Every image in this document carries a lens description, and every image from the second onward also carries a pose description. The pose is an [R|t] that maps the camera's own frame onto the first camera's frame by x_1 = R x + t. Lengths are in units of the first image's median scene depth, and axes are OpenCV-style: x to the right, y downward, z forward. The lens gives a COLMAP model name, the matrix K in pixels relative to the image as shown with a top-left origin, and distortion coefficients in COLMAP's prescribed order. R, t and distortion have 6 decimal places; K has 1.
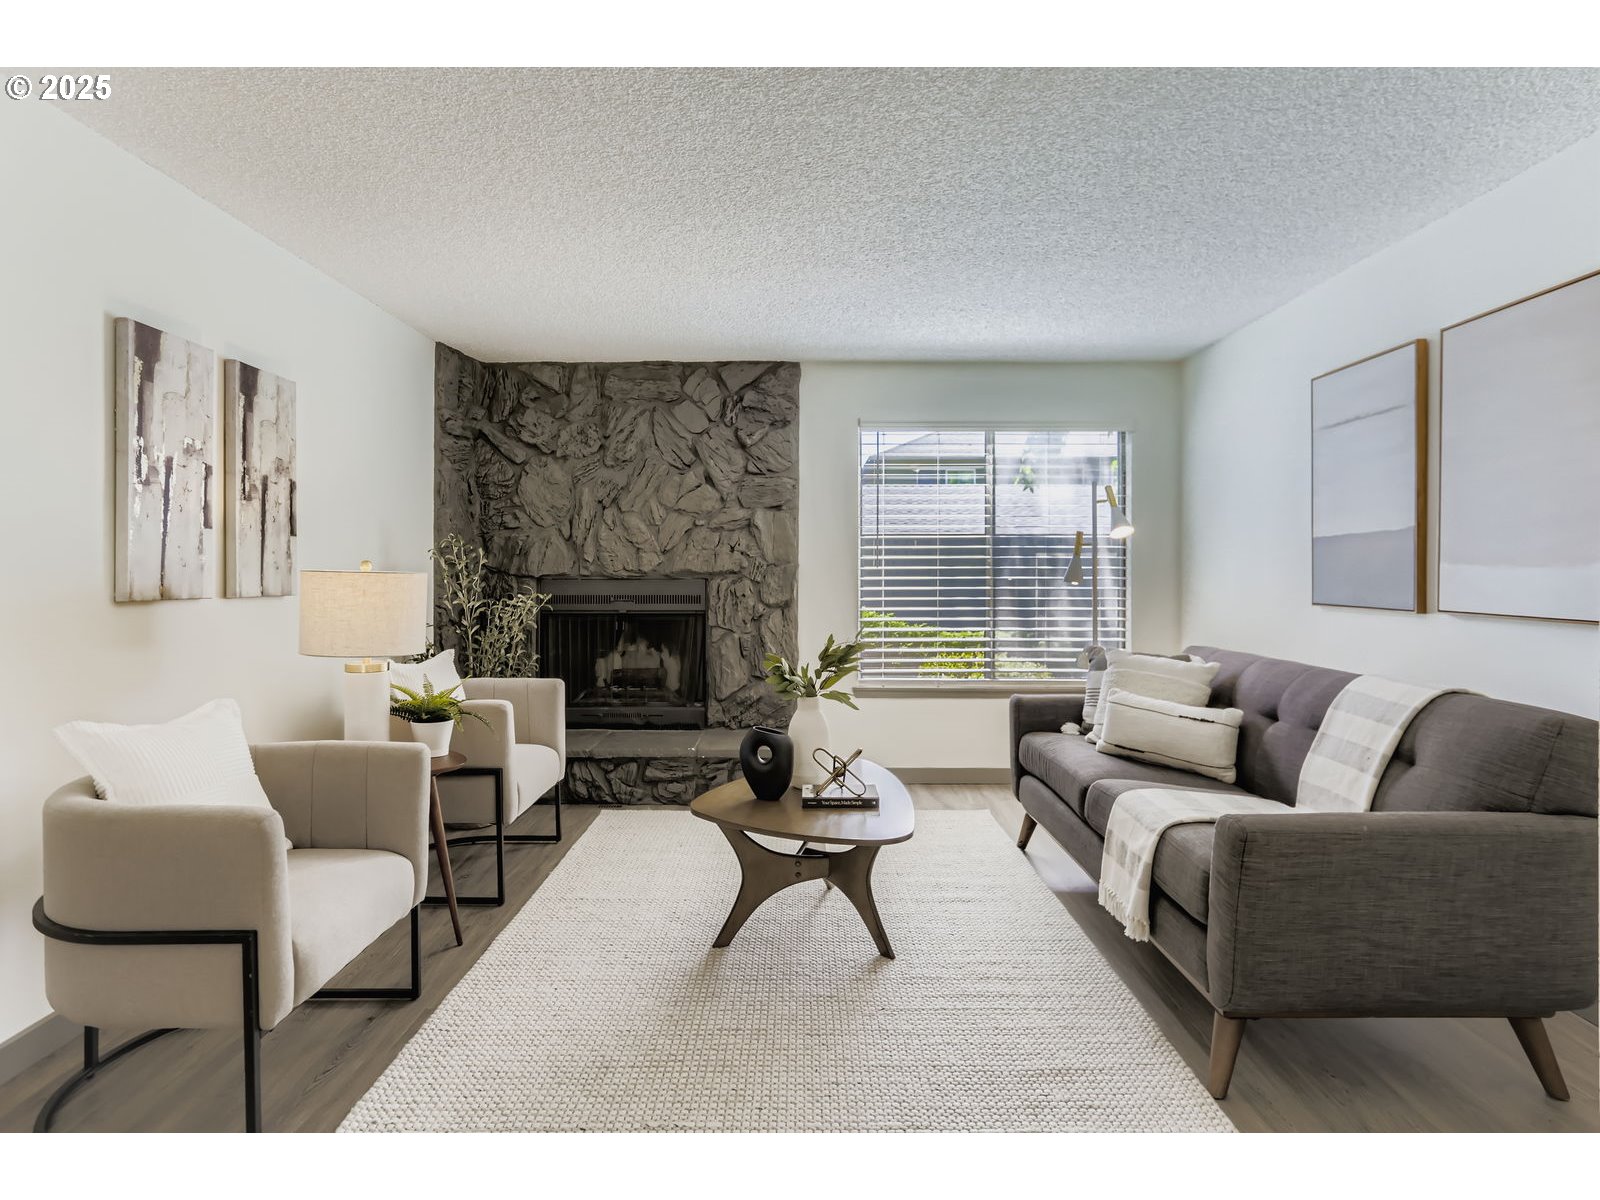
lens RADIAL K [[883.8, 0, 803.3], [0, 883.8, 575.1], [0, 0, 1]] dist [-0.019523, 0.011574]
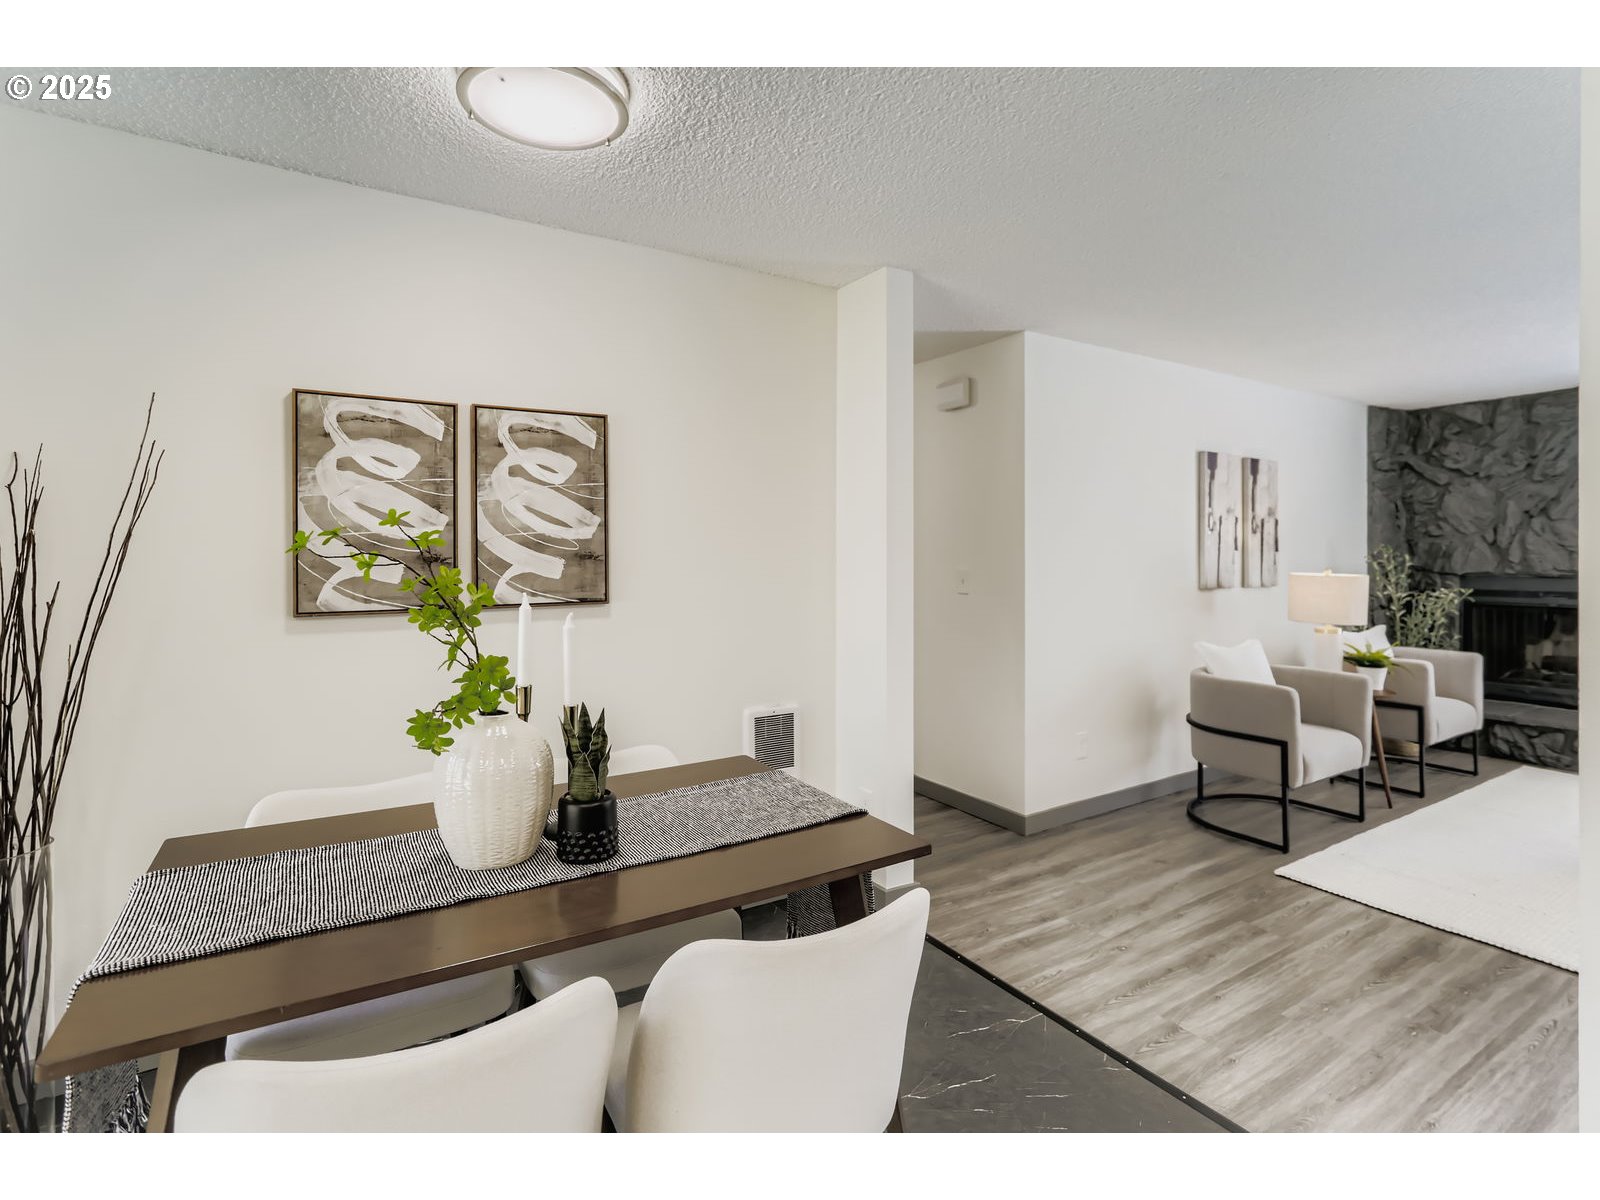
lens RADIAL K [[797.1, 0, 784.0], [0, 797.1, 558.3], [0, 0, 1]] dist [-0.030972, 0.016931]
pose [[0.525532, 0.001039, -0.850773, 0.163957], [-0.001245, 0.999999, 0.000452, -0.022897], [0.850773, 0.000822, 0.525533, -0.460823]]
